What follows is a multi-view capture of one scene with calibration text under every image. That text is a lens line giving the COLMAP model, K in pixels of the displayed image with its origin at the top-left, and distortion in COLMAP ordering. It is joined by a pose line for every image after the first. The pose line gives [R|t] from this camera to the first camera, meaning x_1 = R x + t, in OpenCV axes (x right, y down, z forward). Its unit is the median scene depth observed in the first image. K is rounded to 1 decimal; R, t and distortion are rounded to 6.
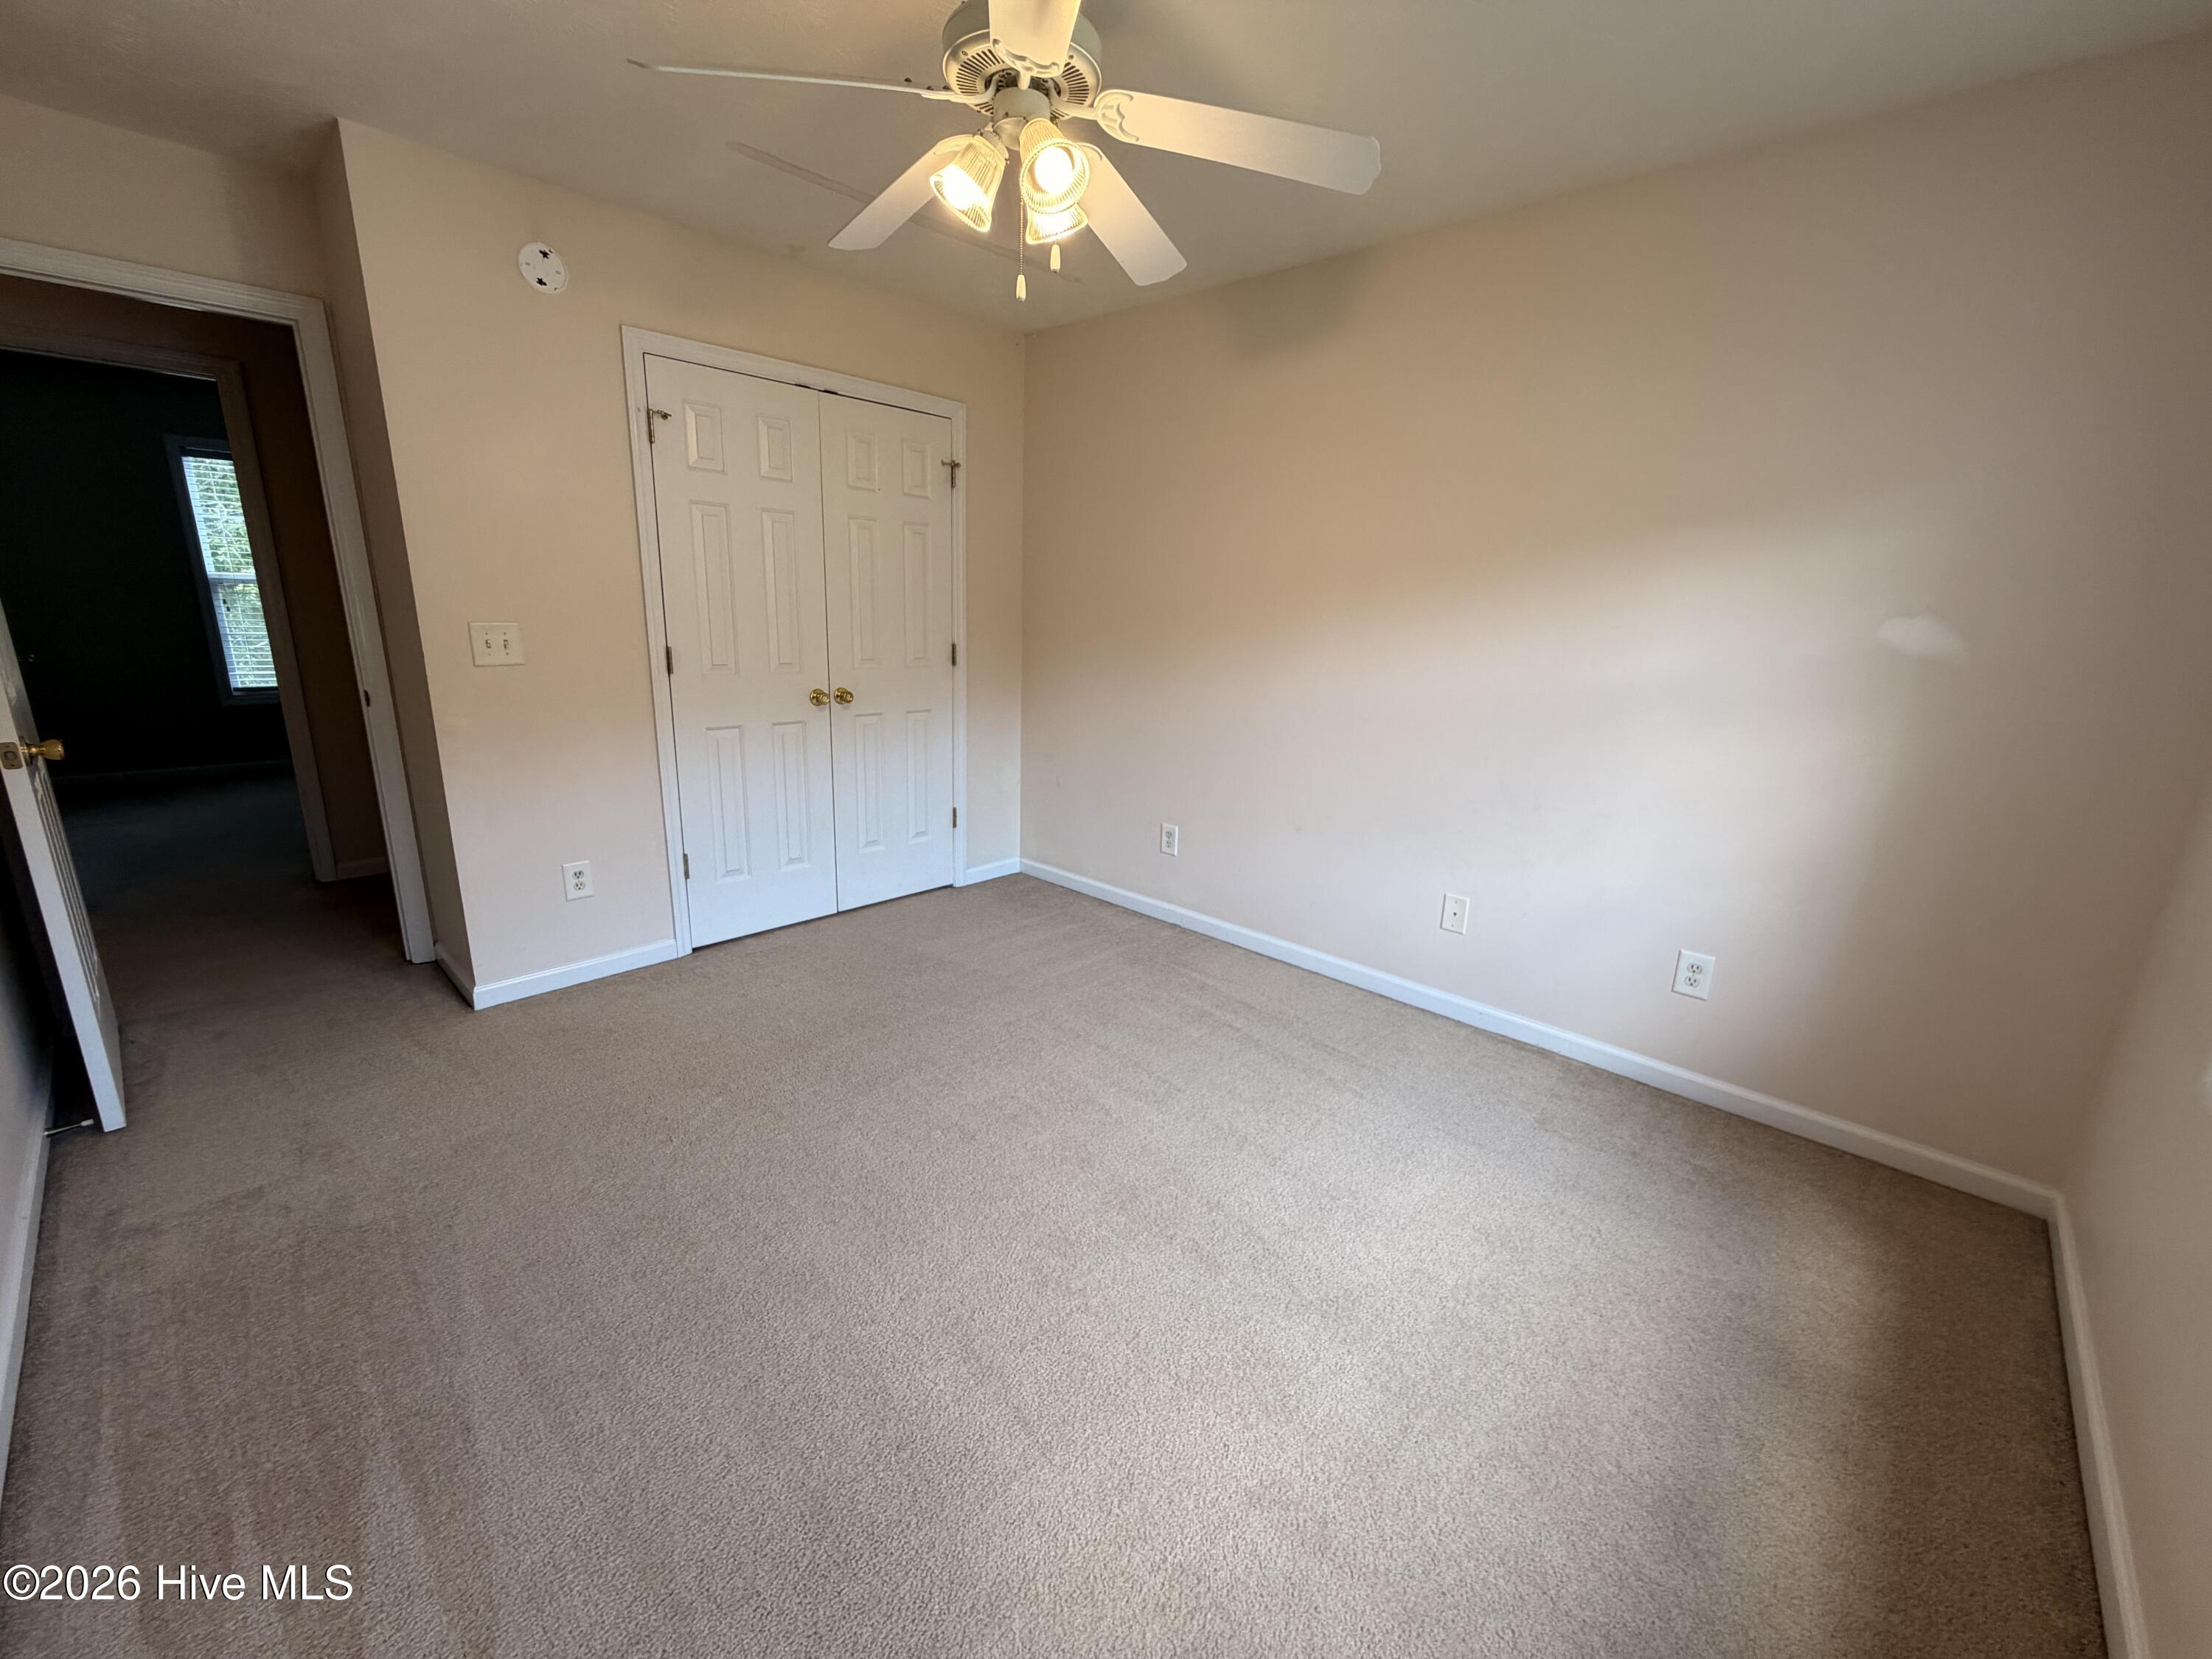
lens RADIAL K [[884.4, 0, 1102.8], [0, 884.4, 829.6], [0, 0, 1]] dist [0.001673, -0.000297]
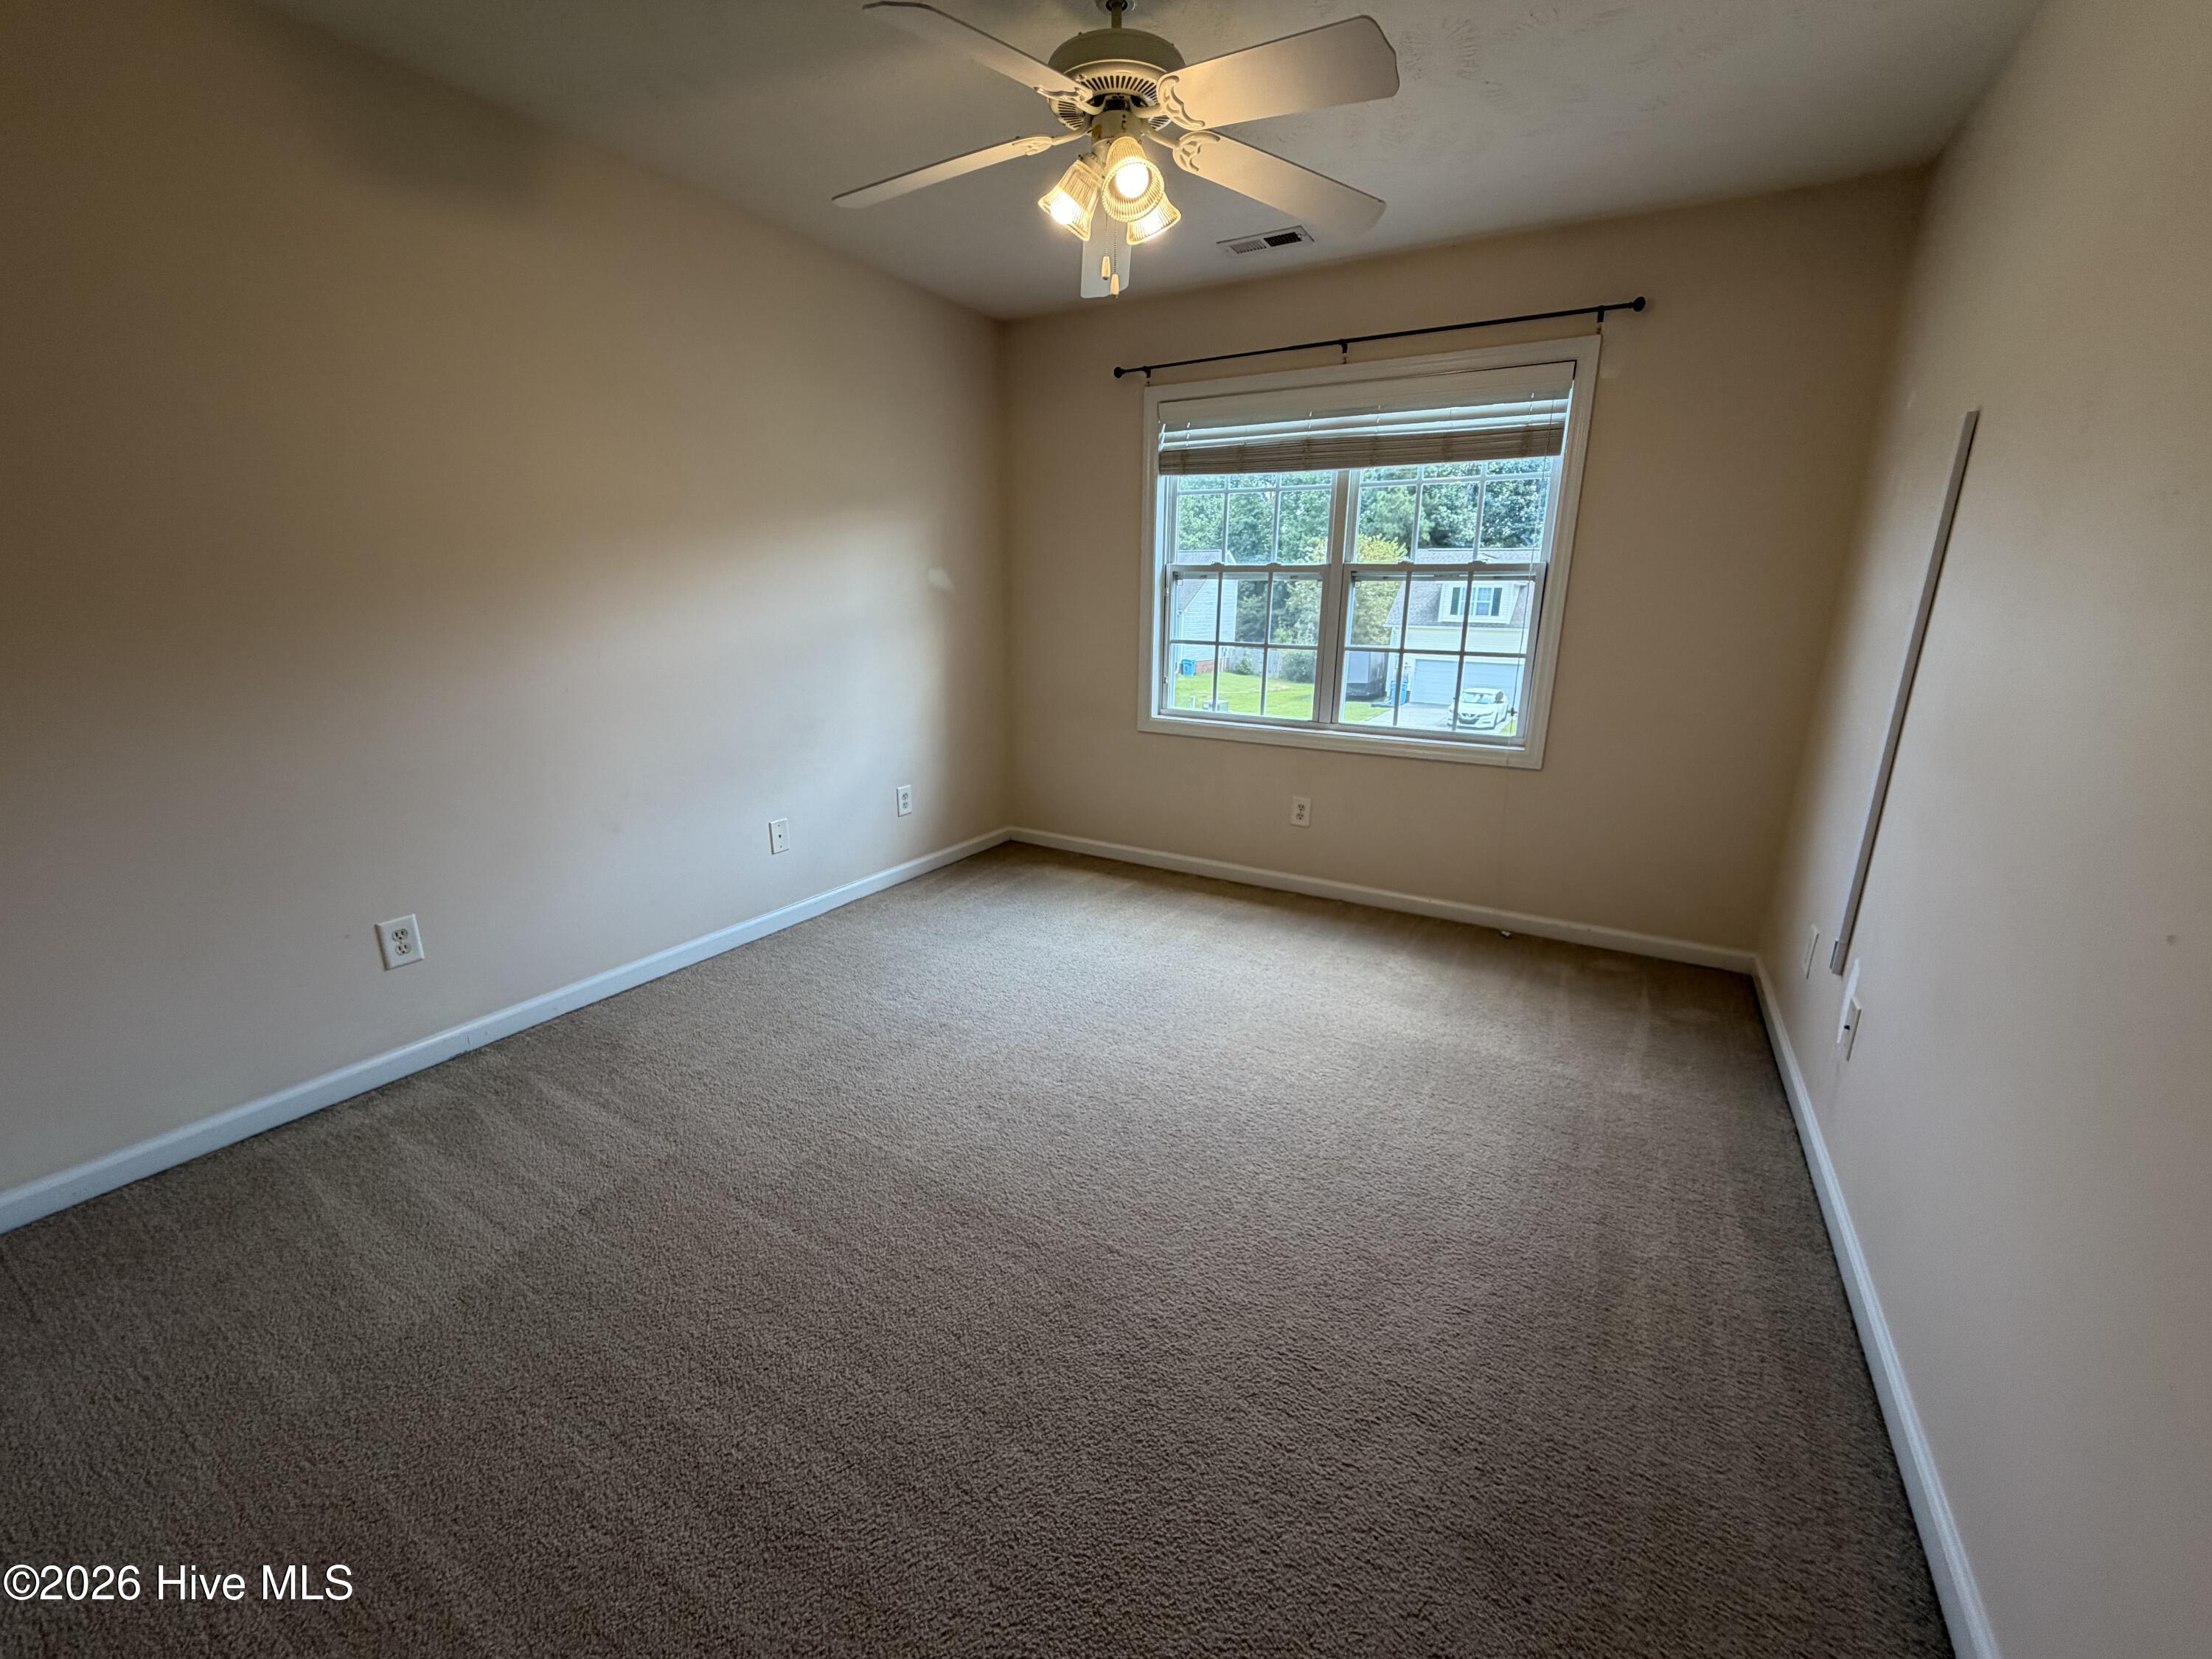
lens RADIAL K [[884.4, 0, 1102.8], [0, 884.4, 829.6], [0, 0, 1]] dist [0.001673, -0.000297]
pose [[-0.223295, -0.285957, 0.931863, -0.734265], [0.229558, 0.913685, 0.335386, -0.193940], [-0.947334, 0.288806, -0.138378, 0.748088]]
